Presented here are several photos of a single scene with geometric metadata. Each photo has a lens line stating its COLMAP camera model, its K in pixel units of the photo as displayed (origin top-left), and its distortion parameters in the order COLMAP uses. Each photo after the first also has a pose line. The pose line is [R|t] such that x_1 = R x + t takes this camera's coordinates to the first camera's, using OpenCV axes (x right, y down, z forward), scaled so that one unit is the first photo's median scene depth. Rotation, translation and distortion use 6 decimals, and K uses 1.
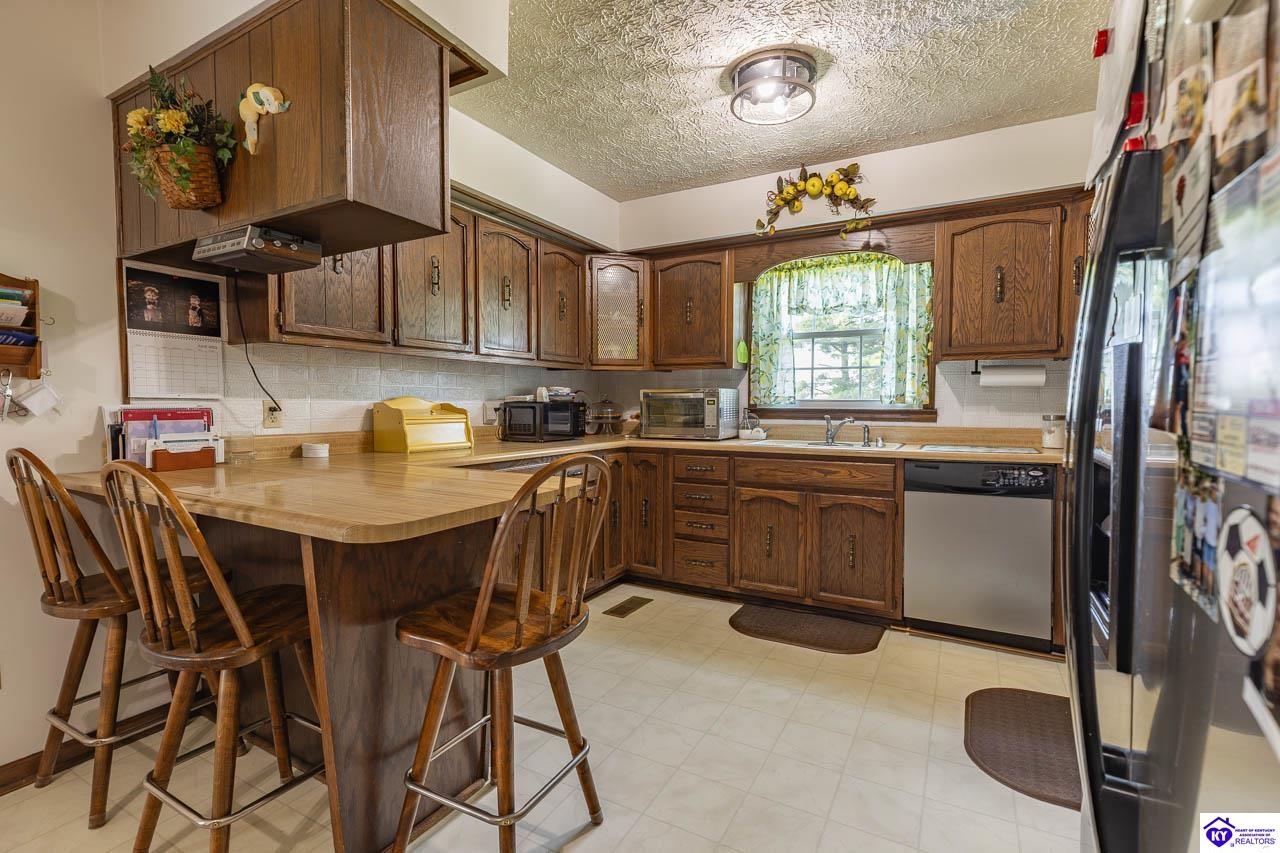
lens RADIAL K [[586.1, 0, 640.0], [0, 586.1, 426.5], [0, 0, 1]] dist [0.002897, -0.000013]
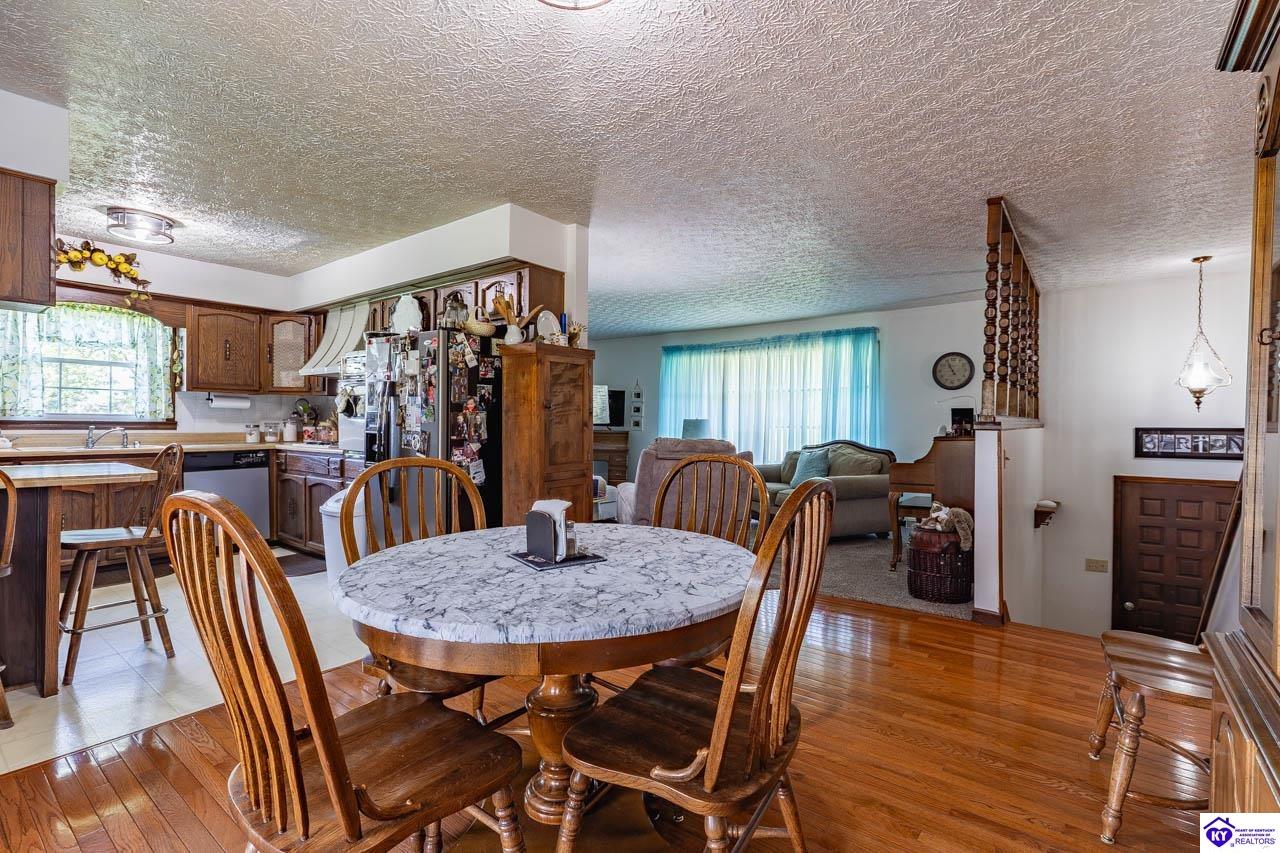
lens RADIAL K [[586.1, 0, 640.0], [0, 586.1, 426.5], [0, 0, 1]] dist [0.002897, -0.000013]
pose [[0.151993, -0.007377, 0.988354, -0.895671], [0.026205, 0.999651, 0.003431, 0.011113], [-0.988034, 0.025379, 0.152133, -0.457523]]
